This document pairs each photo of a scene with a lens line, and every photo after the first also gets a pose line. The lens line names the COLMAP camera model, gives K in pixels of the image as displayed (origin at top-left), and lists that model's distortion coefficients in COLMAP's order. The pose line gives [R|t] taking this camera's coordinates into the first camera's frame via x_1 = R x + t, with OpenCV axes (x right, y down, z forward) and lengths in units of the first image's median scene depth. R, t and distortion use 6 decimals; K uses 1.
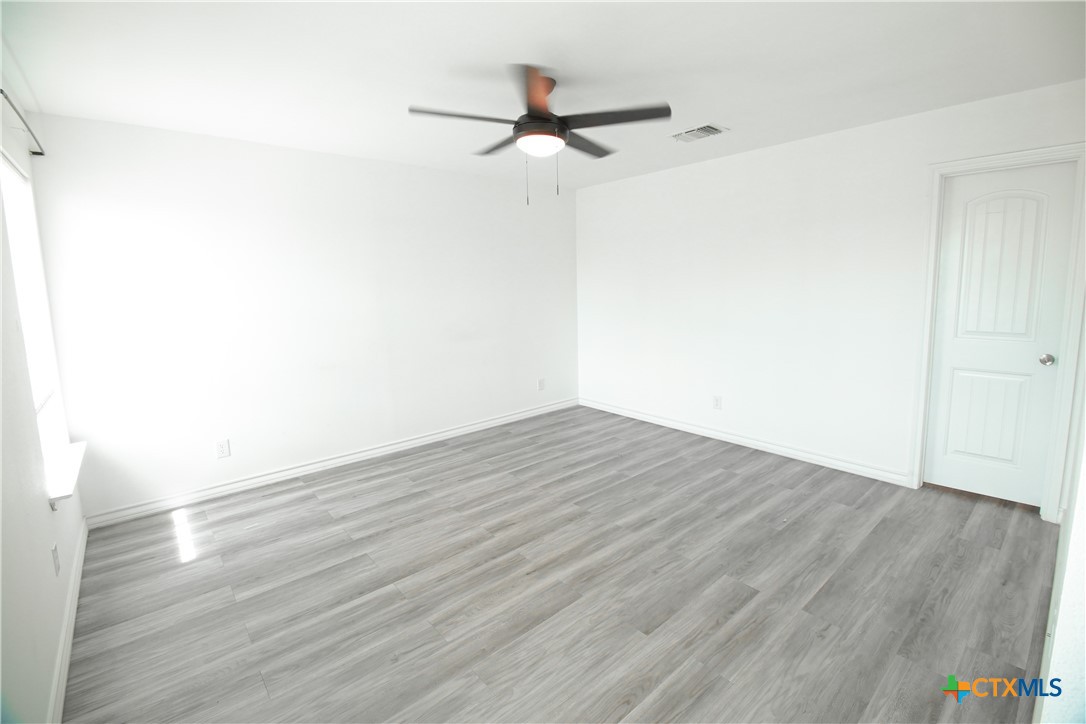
lens RADIAL K [[478.7, 0, 550.8], [0, 478.7, 341.8], [0, 0, 1]] dist [-0.001250, -0.011226]
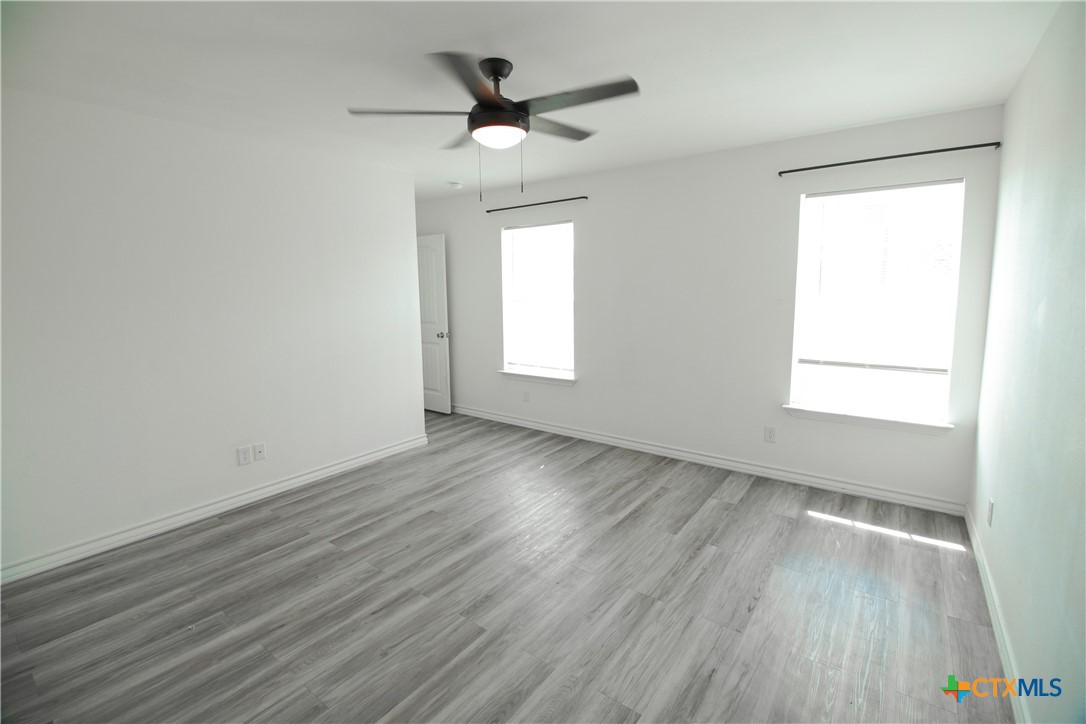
lens RADIAL K [[478.7, 0, 550.8], [0, 478.7, 341.8], [0, 0, 1]] dist [-0.001250, -0.011226]
pose [[-0.974932, 0.057802, -0.214866, 0.097379], [0.003925, 0.969985, 0.243133, -0.250118], [0.222470, 0.236195, -0.945896, 1.924116]]
